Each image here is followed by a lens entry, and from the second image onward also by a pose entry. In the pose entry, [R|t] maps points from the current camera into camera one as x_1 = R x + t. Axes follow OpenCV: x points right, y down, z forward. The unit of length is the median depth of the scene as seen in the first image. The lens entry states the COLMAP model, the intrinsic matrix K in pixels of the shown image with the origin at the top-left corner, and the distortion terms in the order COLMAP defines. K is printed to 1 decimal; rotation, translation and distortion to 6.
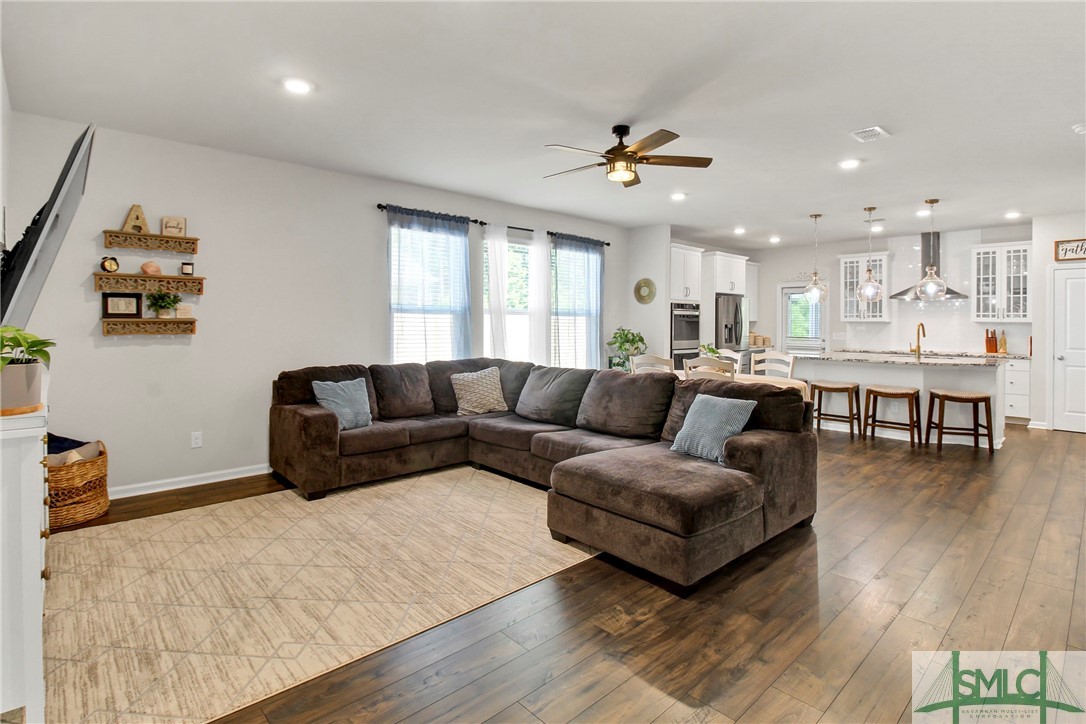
lens RADIAL K [[532.2, 0, 541.0], [0, 532.2, 324.6], [0, 0, 1]] dist [-0.001242, -0.016674]
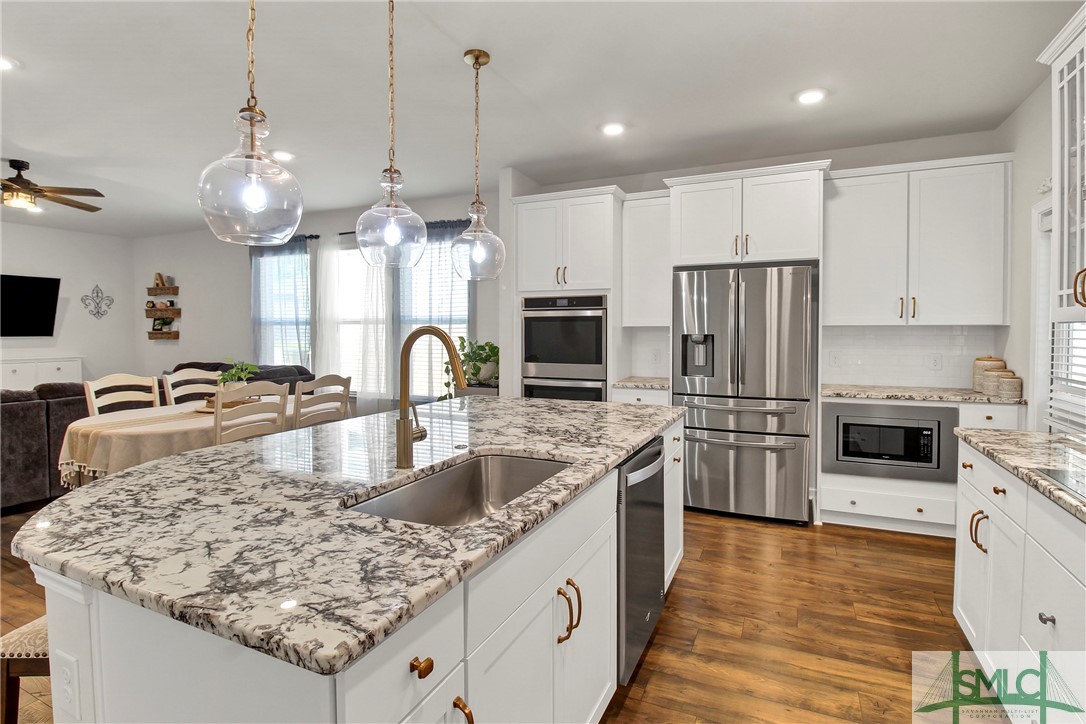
lens RADIAL K [[529.5, 0, 539.8], [0, 529.5, 341.7], [0, 0, 1]] dist [-0.000061, -0.017023]
pose [[0.373903, 0.011942, -0.927391, 0.855356], [-0.002706, 0.999927, 0.011784, 0.000579], [0.927464, -0.001896, 0.373908, 0.856497]]
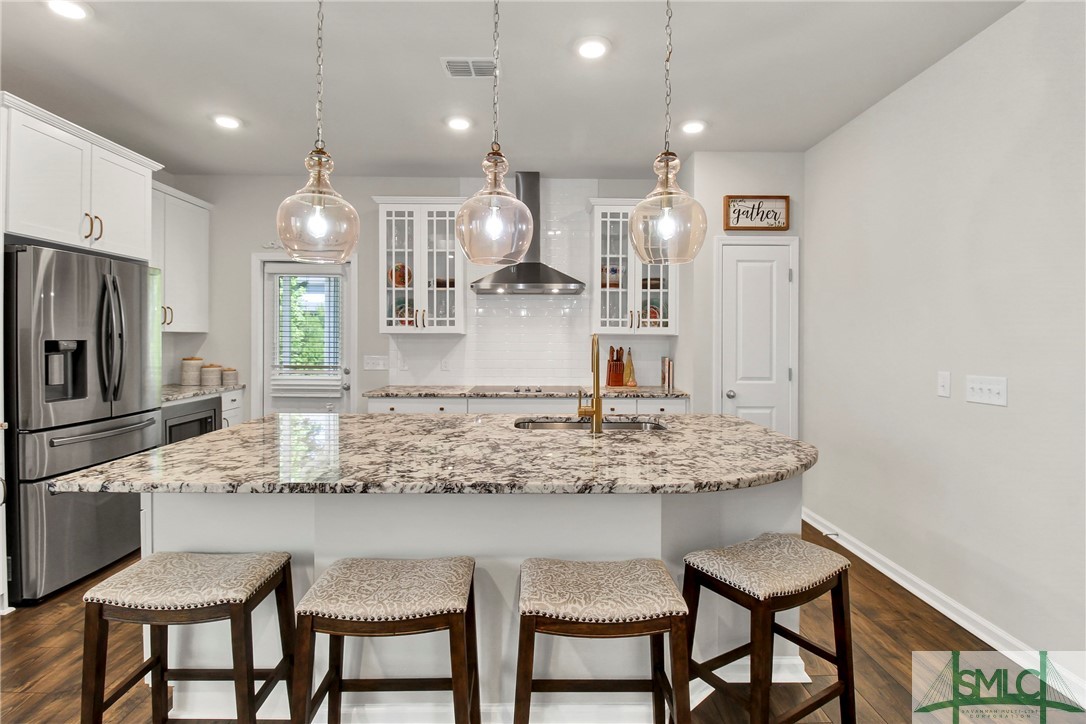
lens RADIAL K [[529.5, 0, 539.8], [0, 529.5, 341.7], [0, 0, 1]] dist [-0.000061, -0.017023]
pose [[0.666116, -0.007125, 0.745814, 0.370883], [0.004807, 0.999975, 0.005260, -0.000440], [-0.745833, 0.000081, 0.666133, 0.701676]]
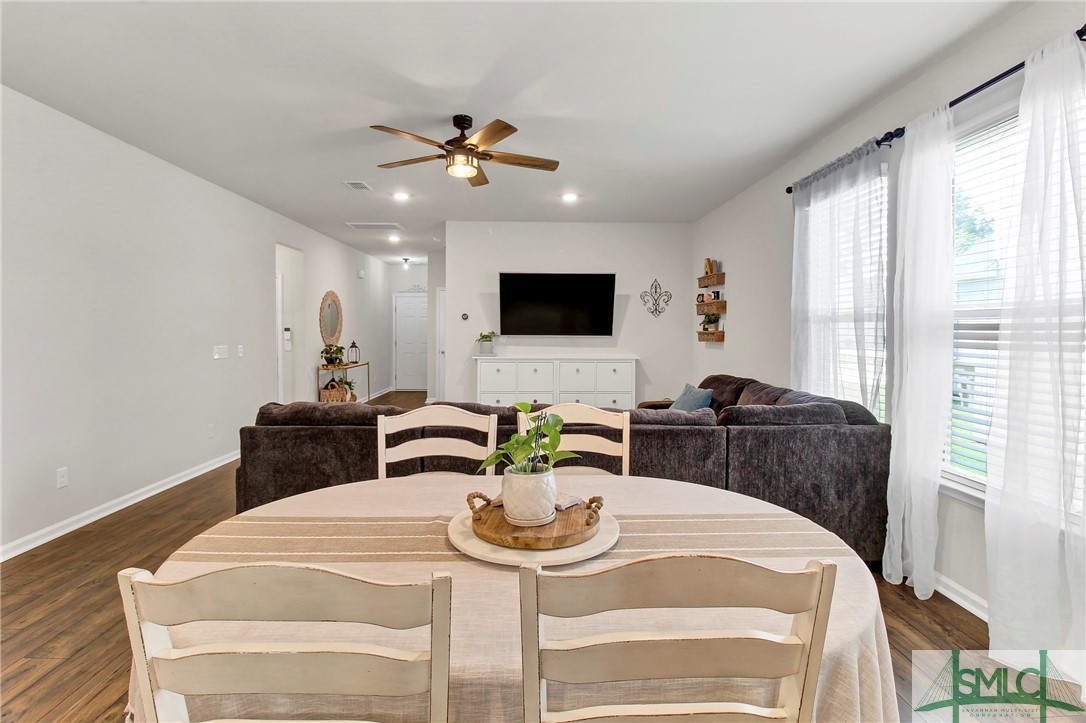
lens RADIAL K [[527.9, 0, 540.3], [0, 527.9, 335.6], [0, 0, 1]] dist [-0.004020, -0.017000]
pose [[-0.667747, -0.000827, -0.744388, 0.392568], [-0.014750, 0.999818, 0.012120, -0.005236], [0.744243, 0.019073, -0.667637, 0.907851]]
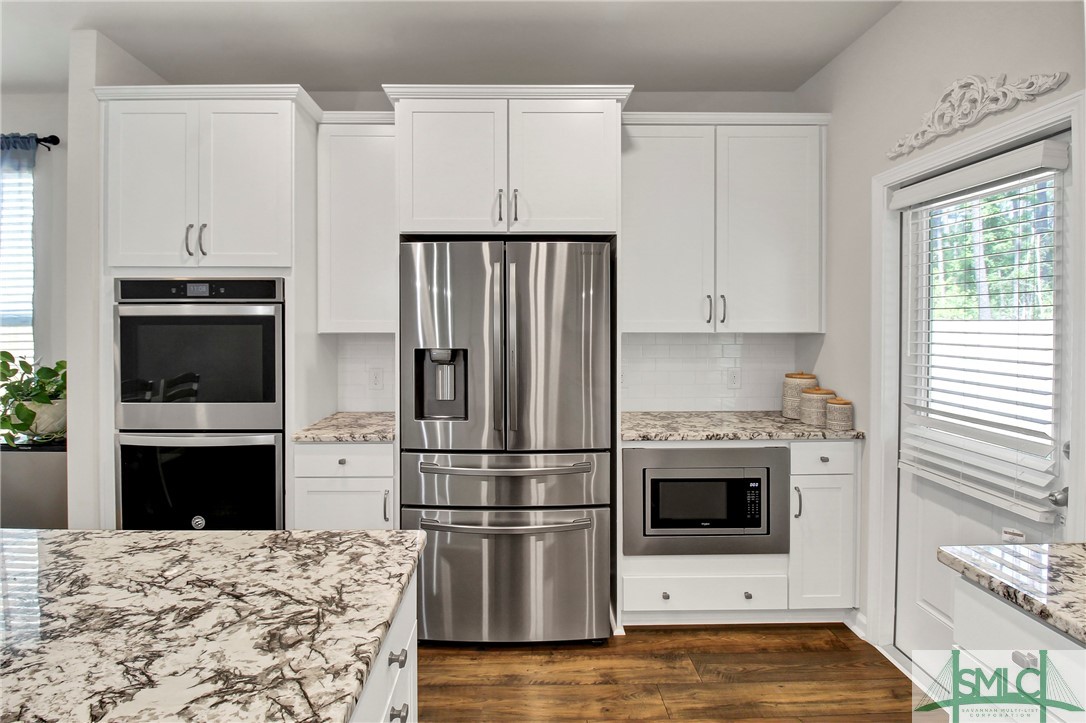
lens RADIAL K [[530.3, 0, 528.1], [0, 530.3, 330.3], [0, 0, 1]] dist [-0.004643, -0.015068]
pose [[0.741669, -0.001845, -0.670763, 0.673466], [0.000933, 0.999998, -0.001718, -0.011423], [0.670765, 0.000648, 0.741670, 1.001878]]
